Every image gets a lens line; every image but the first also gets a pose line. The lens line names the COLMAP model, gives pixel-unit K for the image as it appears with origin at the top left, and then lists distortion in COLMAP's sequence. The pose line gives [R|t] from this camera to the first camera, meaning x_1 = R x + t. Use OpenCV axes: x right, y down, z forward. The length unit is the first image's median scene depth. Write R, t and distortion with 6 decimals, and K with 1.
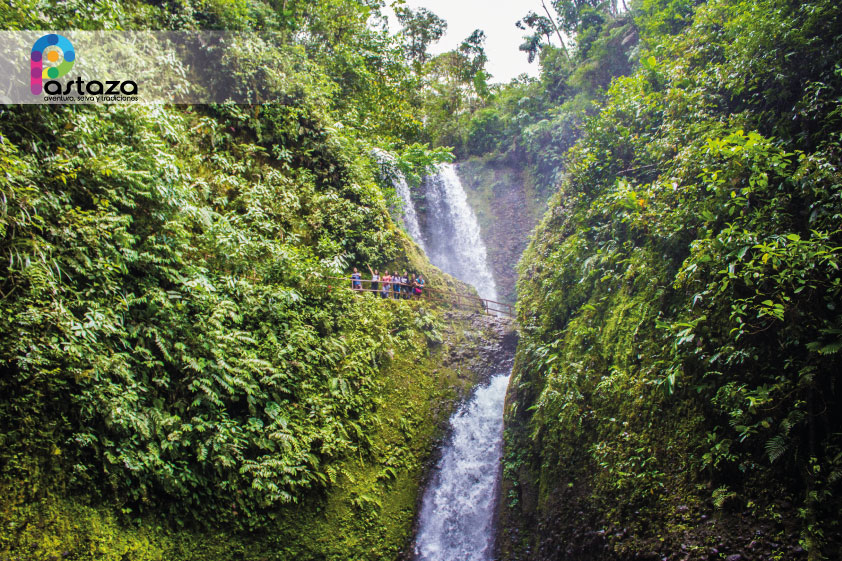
lens RADIAL K [[737.0, 0, 415.0], [0, 737.0, 281.4], [0, 0, 1]] dist [-0.159194, 0.129519]
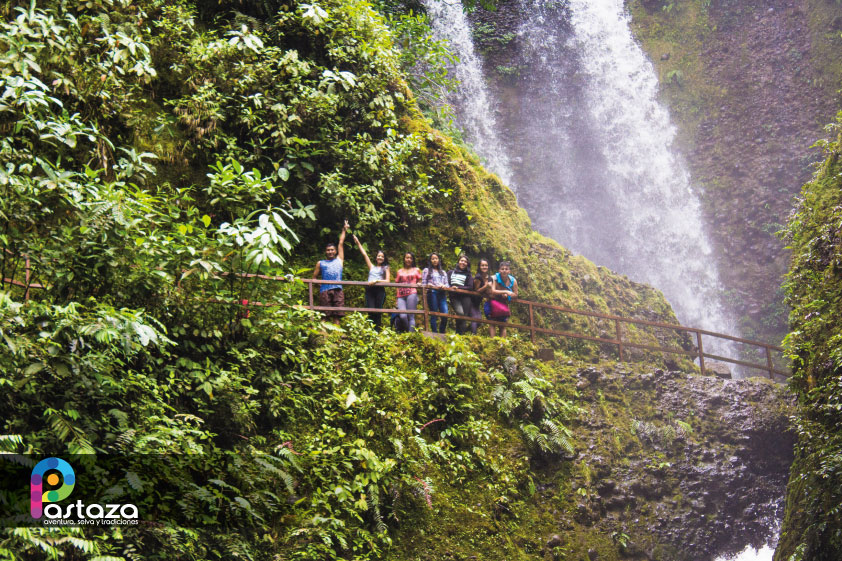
lens RADIAL K [[766.5, 0, 421.9], [0, 766.5, 280.5], [0, 0, 1]] dist [-0.178461, 0.183321]
pose [[0.999226, -0.022770, -0.032091, -0.020790], [0.022694, 0.999739, -0.002722, -0.000069], [0.032144, 0.001992, 0.999481, 0.648404]]
